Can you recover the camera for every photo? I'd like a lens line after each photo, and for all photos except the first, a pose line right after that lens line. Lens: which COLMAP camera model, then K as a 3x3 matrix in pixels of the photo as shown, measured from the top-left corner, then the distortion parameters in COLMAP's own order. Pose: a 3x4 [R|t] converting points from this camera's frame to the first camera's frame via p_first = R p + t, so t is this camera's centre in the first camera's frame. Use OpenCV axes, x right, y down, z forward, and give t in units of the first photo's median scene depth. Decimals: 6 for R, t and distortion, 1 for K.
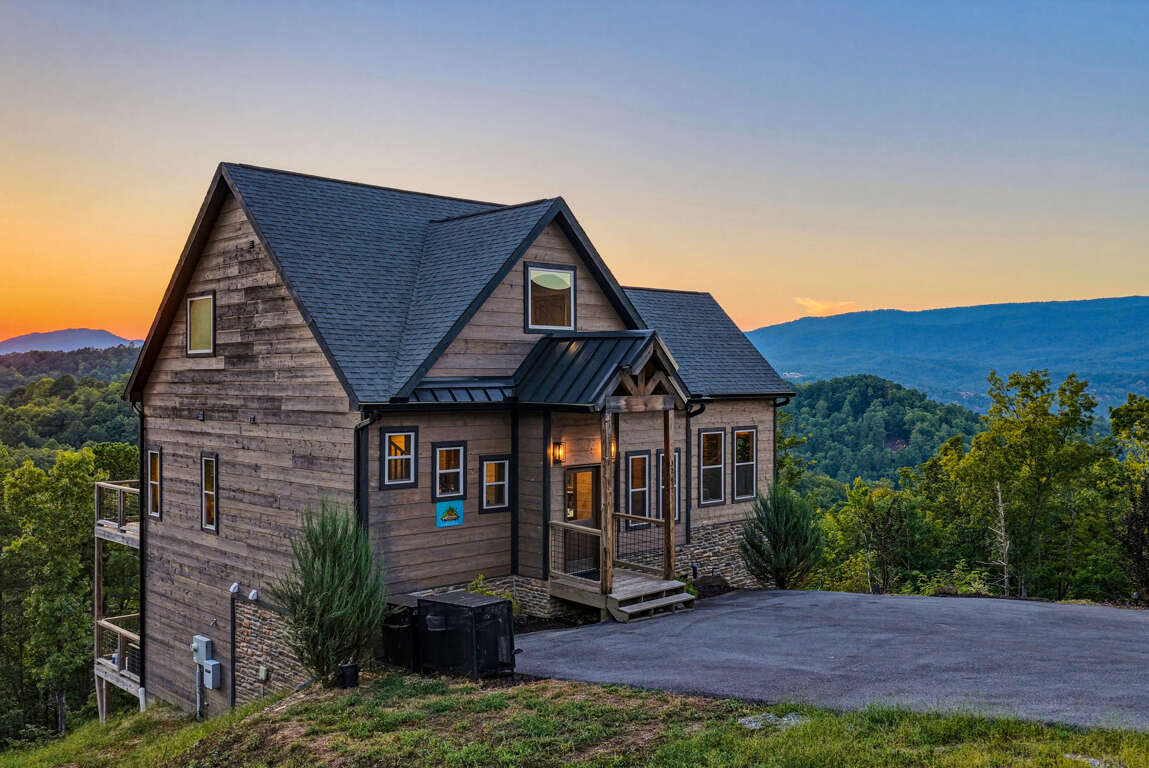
lens RADIAL K [[945.3, 0, 549.3], [0, 945.3, 380.3], [0, 0, 1]] dist [-0.003812, 0.014604]
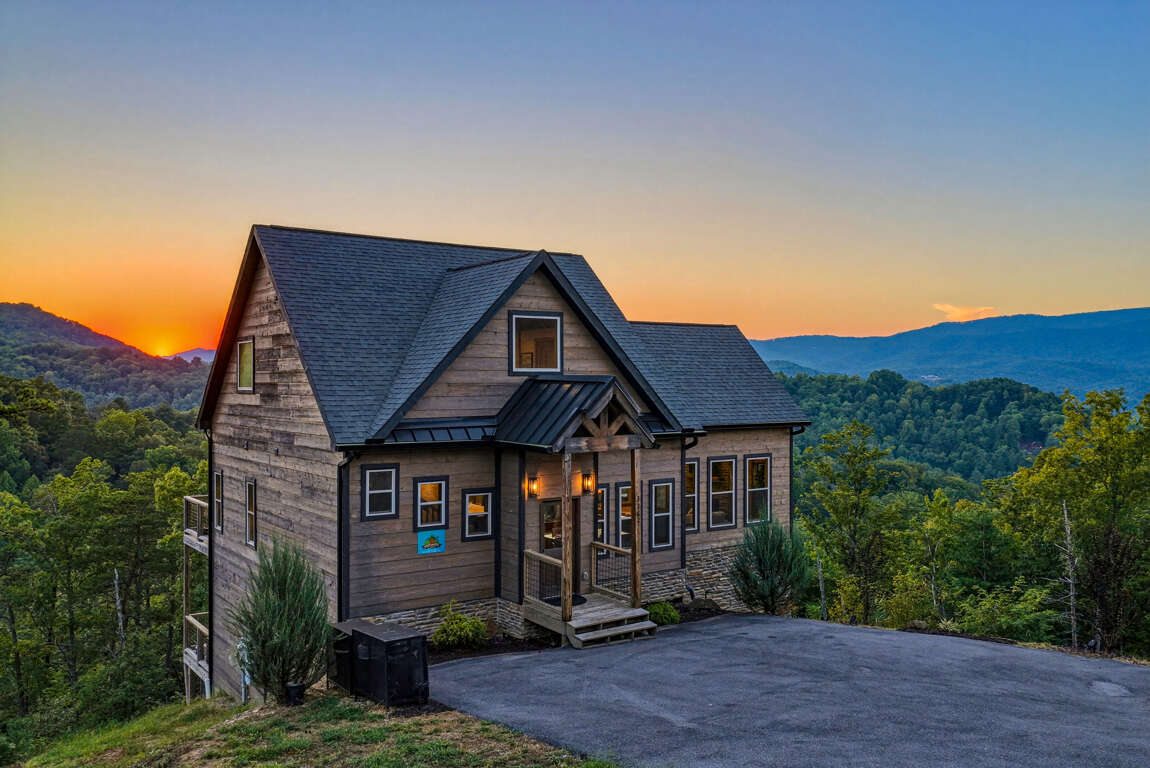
lens RADIAL K [[863.9, 0, 575.0], [0, 863.9, 384.0], [0, 0, 1]] dist [-0.001093, 0.006670]
pose [[0.990813, 0.000607, -0.135240, 0.188438], [-0.000475, 0.999999, 0.001003, -0.042279], [0.135240, -0.000929, 0.990812, 0.022106]]
